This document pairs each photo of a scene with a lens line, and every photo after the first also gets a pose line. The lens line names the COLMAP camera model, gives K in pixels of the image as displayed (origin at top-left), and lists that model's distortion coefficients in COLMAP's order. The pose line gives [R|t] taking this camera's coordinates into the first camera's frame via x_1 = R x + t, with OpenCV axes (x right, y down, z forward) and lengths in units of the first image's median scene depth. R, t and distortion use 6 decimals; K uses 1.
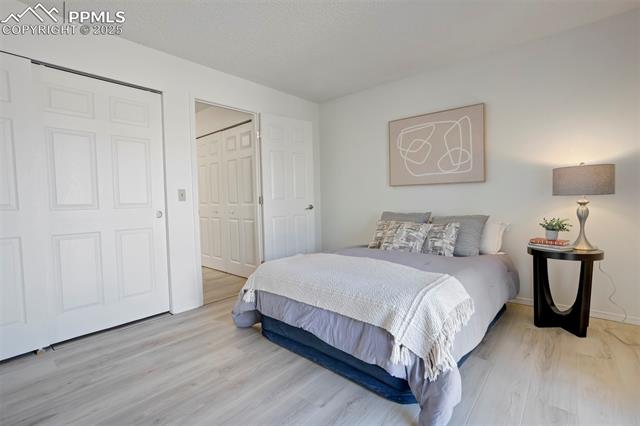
lens RADIAL K [[300.6, 0, 321.4], [0, 300.6, 213.0], [0, 0, 1]] dist [-0.041802, 0.017833]
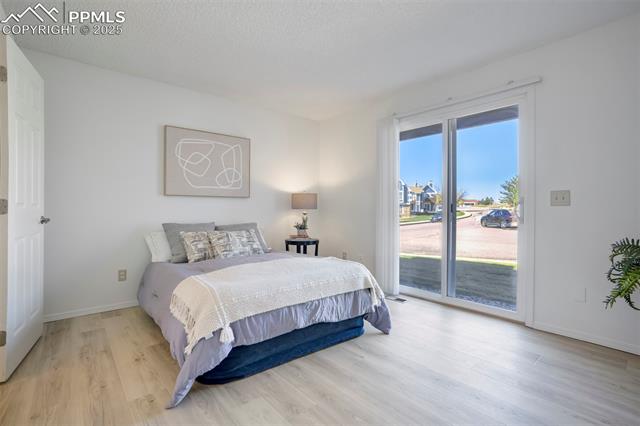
lens RADIAL K [[300.6, 0, 320.4], [0, 300.6, 209.3], [0, 0, 1]] dist [-0.041802, 0.017833]
pose [[0.145912, 0.020470, 0.989086, -0.898992], [0.038859, 0.998896, -0.026405, -0.006646], [-0.988534, 0.042288, 0.144955, 0.612070]]
